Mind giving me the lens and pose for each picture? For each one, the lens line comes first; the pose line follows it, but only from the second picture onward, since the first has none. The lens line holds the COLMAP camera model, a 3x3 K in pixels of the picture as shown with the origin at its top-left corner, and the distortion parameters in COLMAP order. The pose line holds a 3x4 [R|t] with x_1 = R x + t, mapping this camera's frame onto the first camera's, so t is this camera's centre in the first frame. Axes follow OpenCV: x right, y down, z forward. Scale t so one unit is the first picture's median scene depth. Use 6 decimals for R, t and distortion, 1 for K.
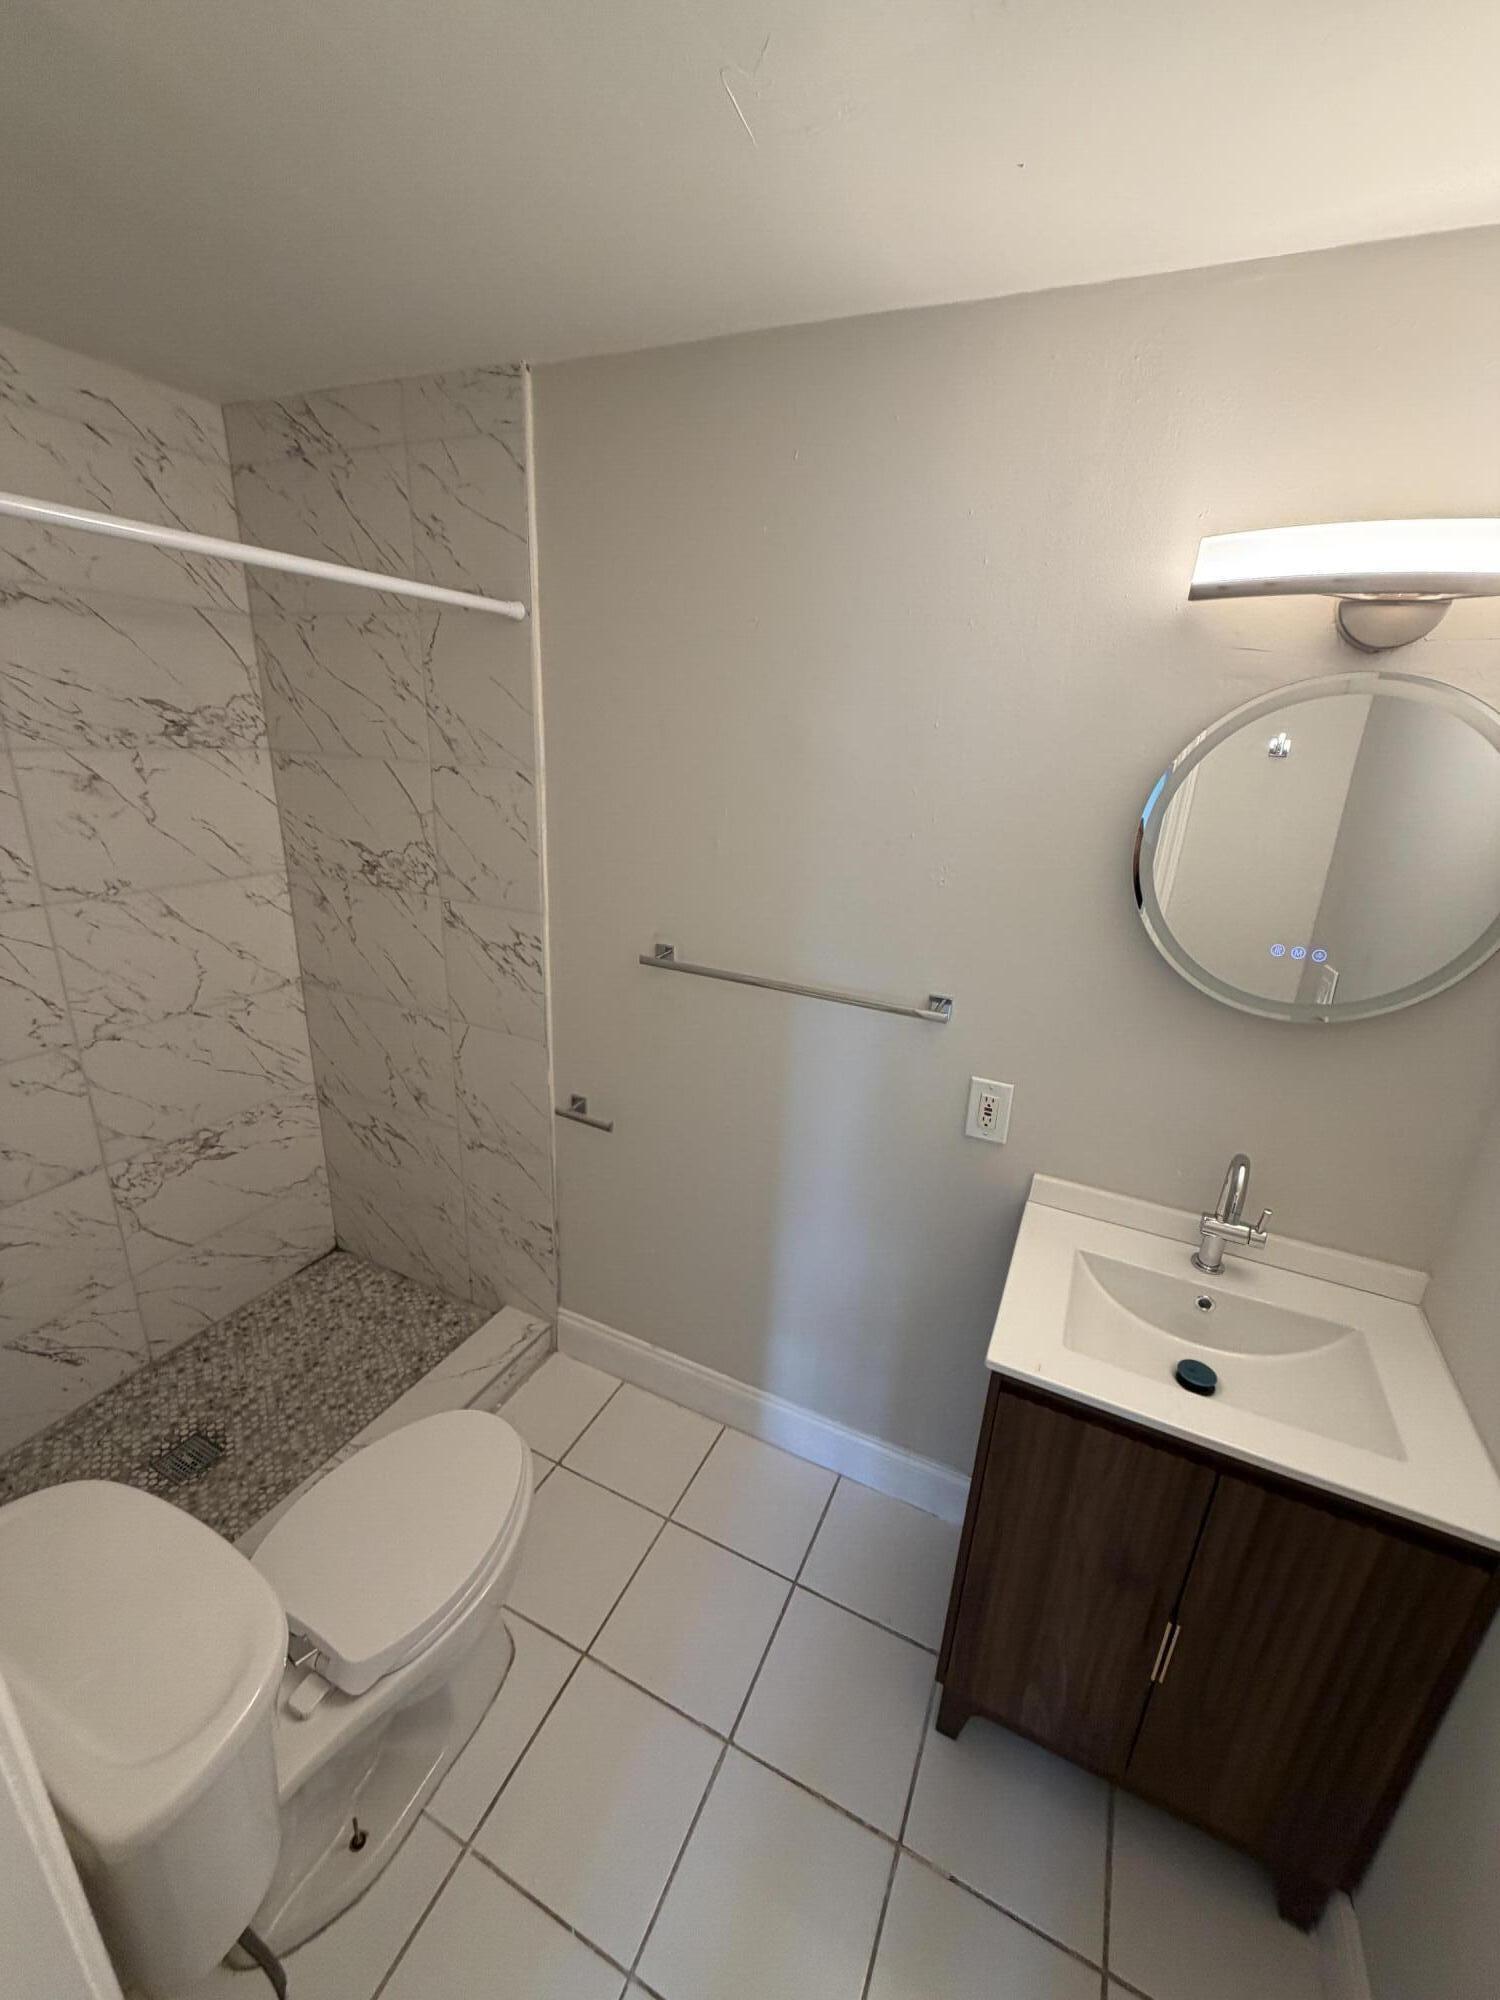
lens RADIAL K [[800.1, 0, 750.4], [0, 800.1, 1001.7], [0, 0, 1]] dist [0.000268, 0.000030]
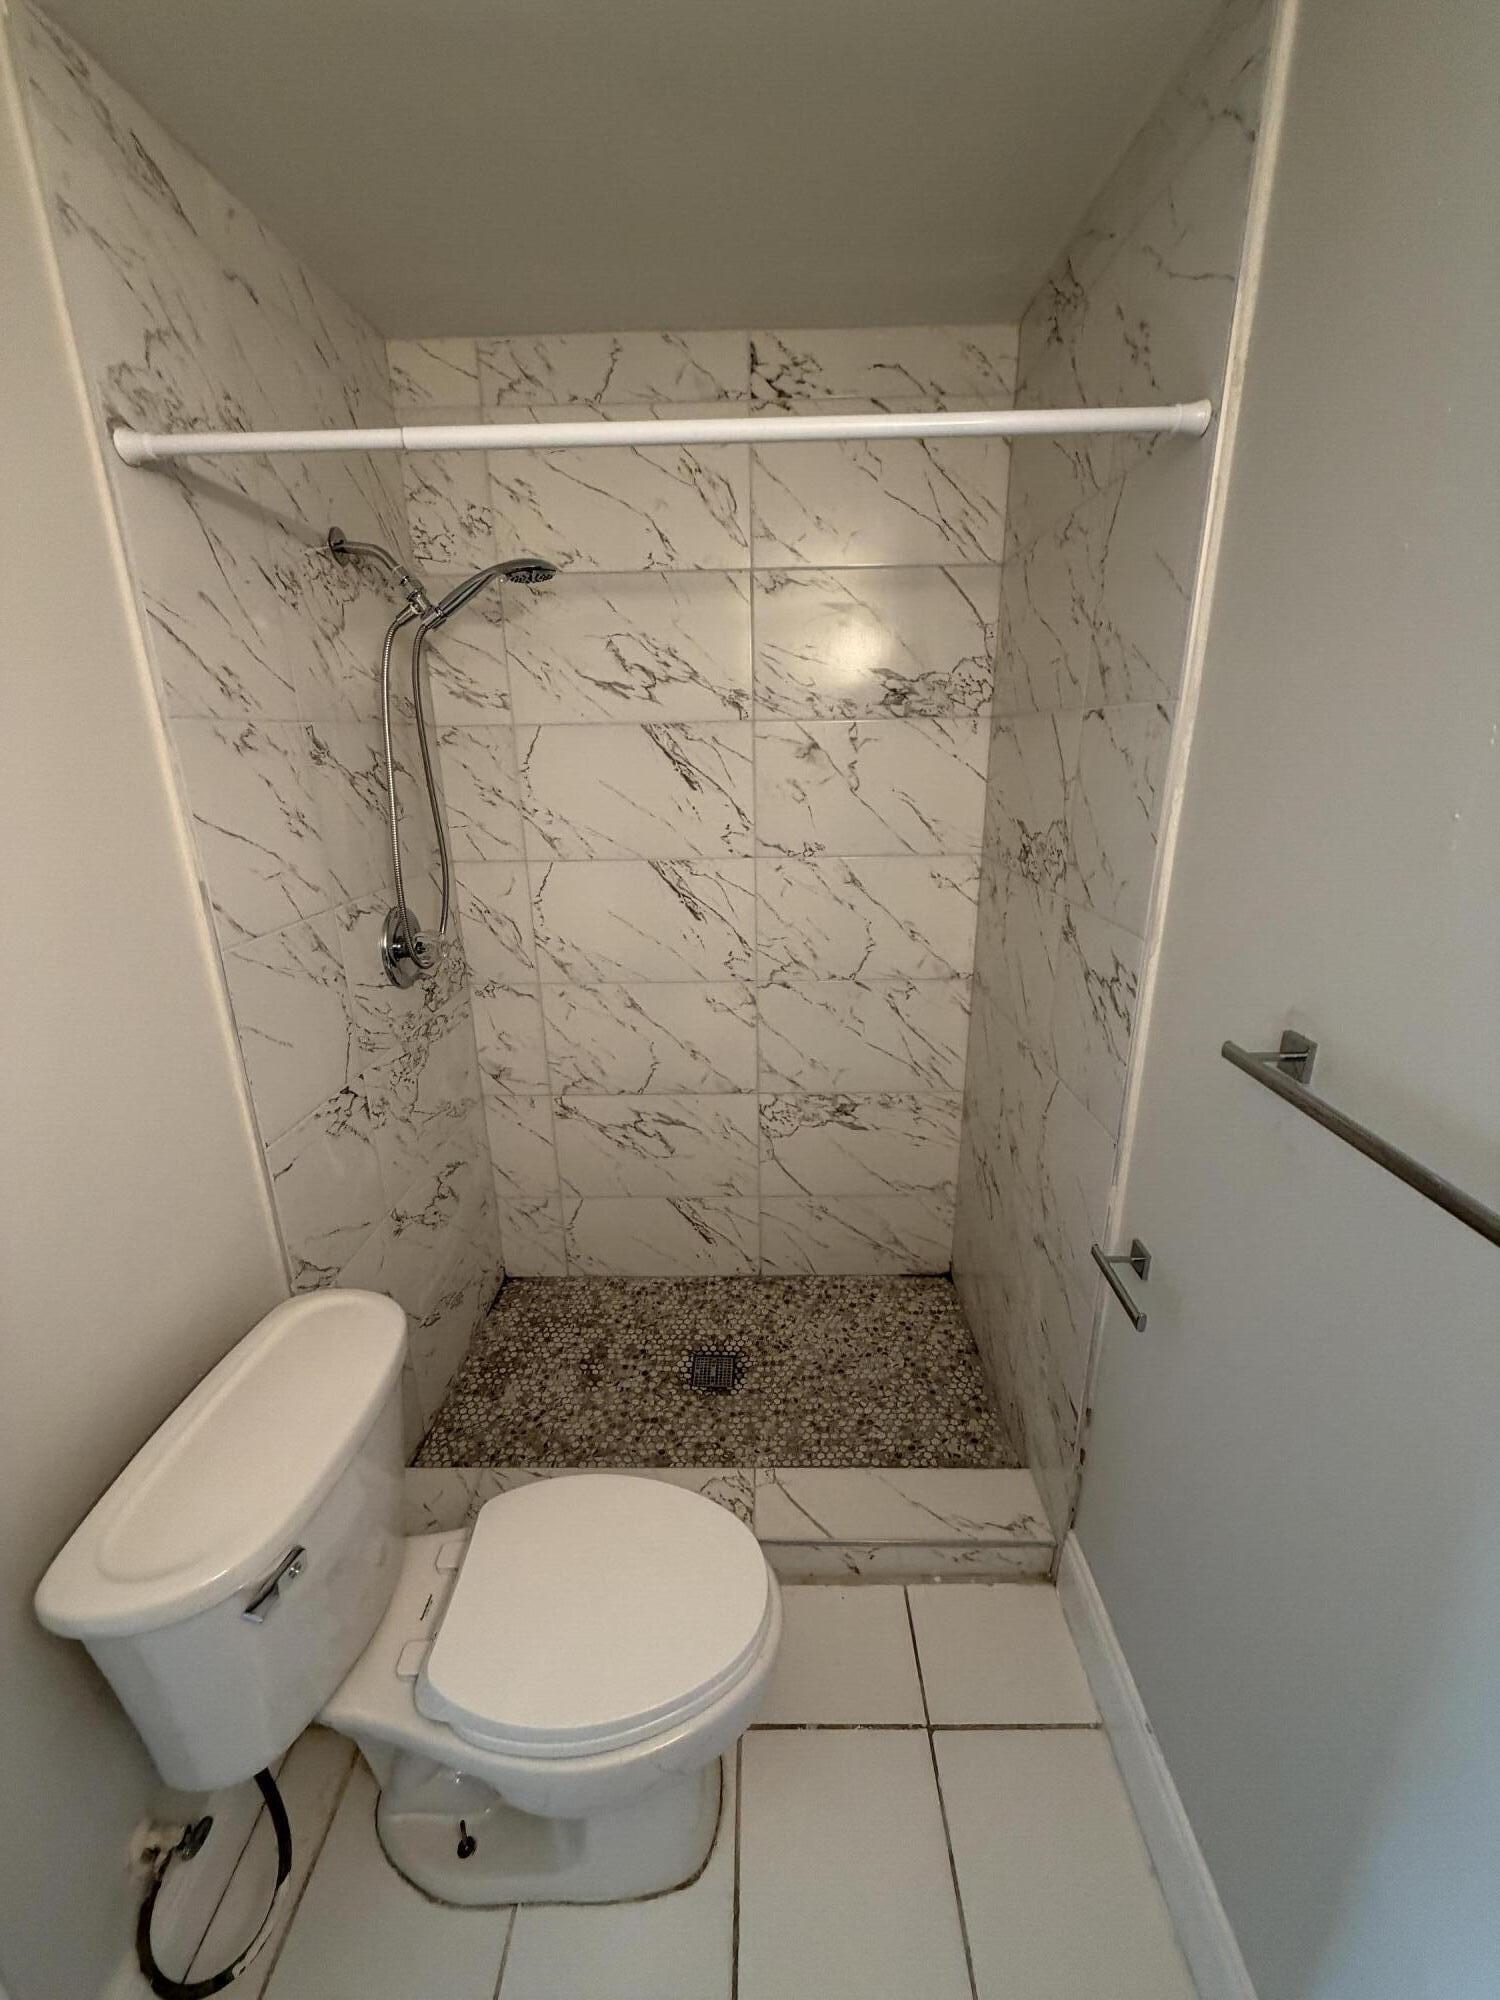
lens RADIAL K [[800.1, 0, 750.1], [0, 800.1, 997.1], [0, 0, 1]] dist [0.000268, 0.000030]
pose [[0.414462, 0.226617, -0.881400, 0.153814], [-0.263244, 0.956951, 0.122257, -0.058581], [0.871162, 0.181352, 0.456276, 0.442339]]
